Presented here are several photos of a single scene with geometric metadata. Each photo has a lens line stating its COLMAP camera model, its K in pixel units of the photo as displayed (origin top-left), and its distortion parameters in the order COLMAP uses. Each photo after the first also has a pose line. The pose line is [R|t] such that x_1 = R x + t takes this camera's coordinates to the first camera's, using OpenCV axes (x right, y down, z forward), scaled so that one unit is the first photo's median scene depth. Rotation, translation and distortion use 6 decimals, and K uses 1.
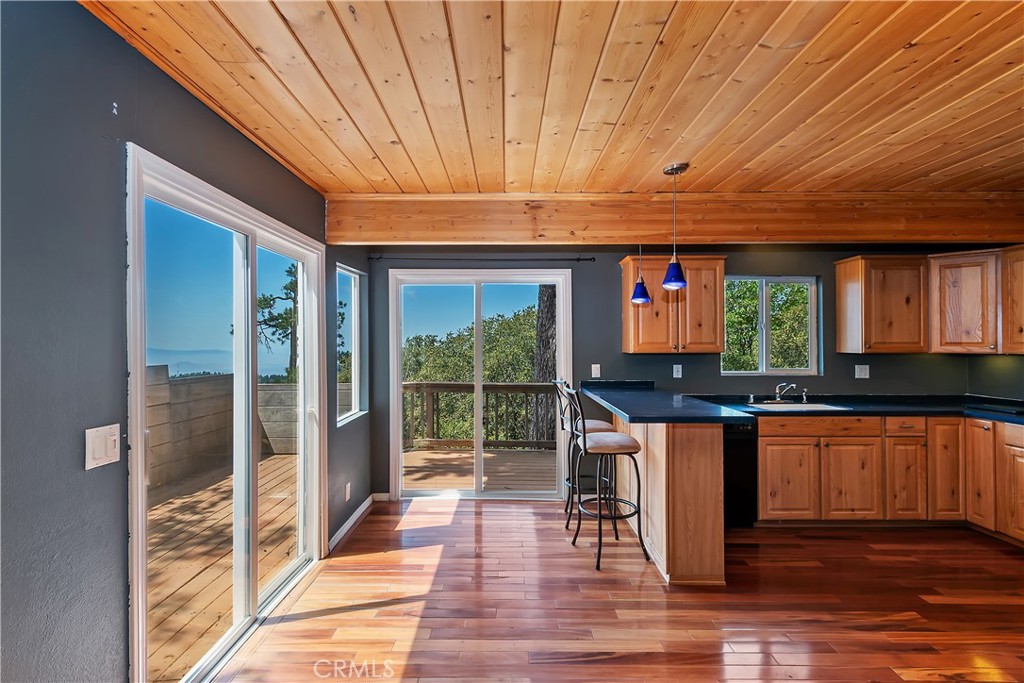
lens RADIAL K [[460.4, 0, 512.0], [0, 460.4, 339.1], [0, 0, 1]] dist [0.004172, -0.000024]
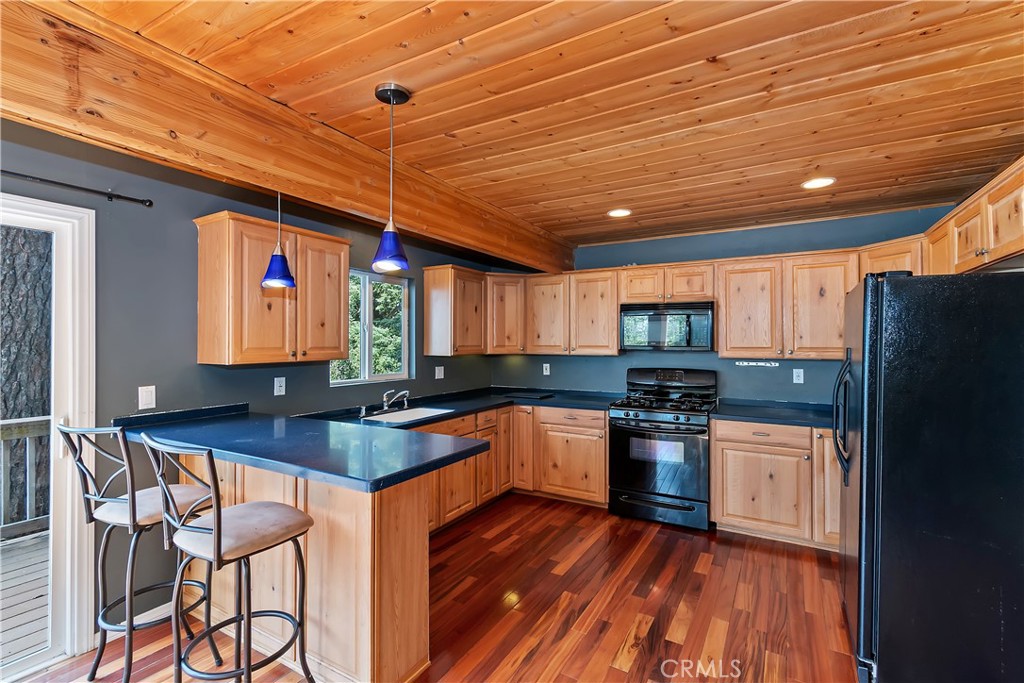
lens RADIAL K [[460.4, 0, 512.0], [0, 460.4, 339.1], [0, 0, 1]] dist [0.004172, -0.000024]
pose [[0.509158, 0.006883, 0.860646, -0.099775], [-0.006459, 0.999970, -0.004176, -0.005328], [-0.860649, -0.003433, 0.509187, 0.367732]]
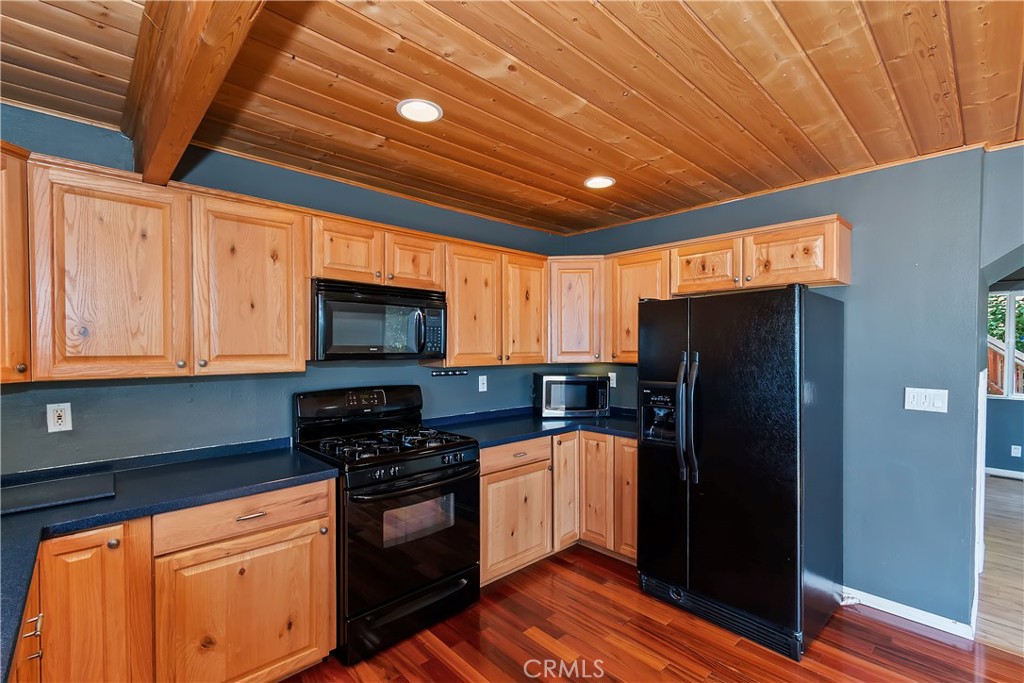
lens RADIAL K [[454.1, 0, 508.8], [0, 454.1, 354.6], [0, 0, 1]] dist [0.000574, 0.000025]
pose [[-0.672877, -0.010515, 0.739679, 0.403462], [-0.002551, 0.999926, 0.011893, -0.002117], [-0.739750, 0.006116, -0.672855, 0.959188]]
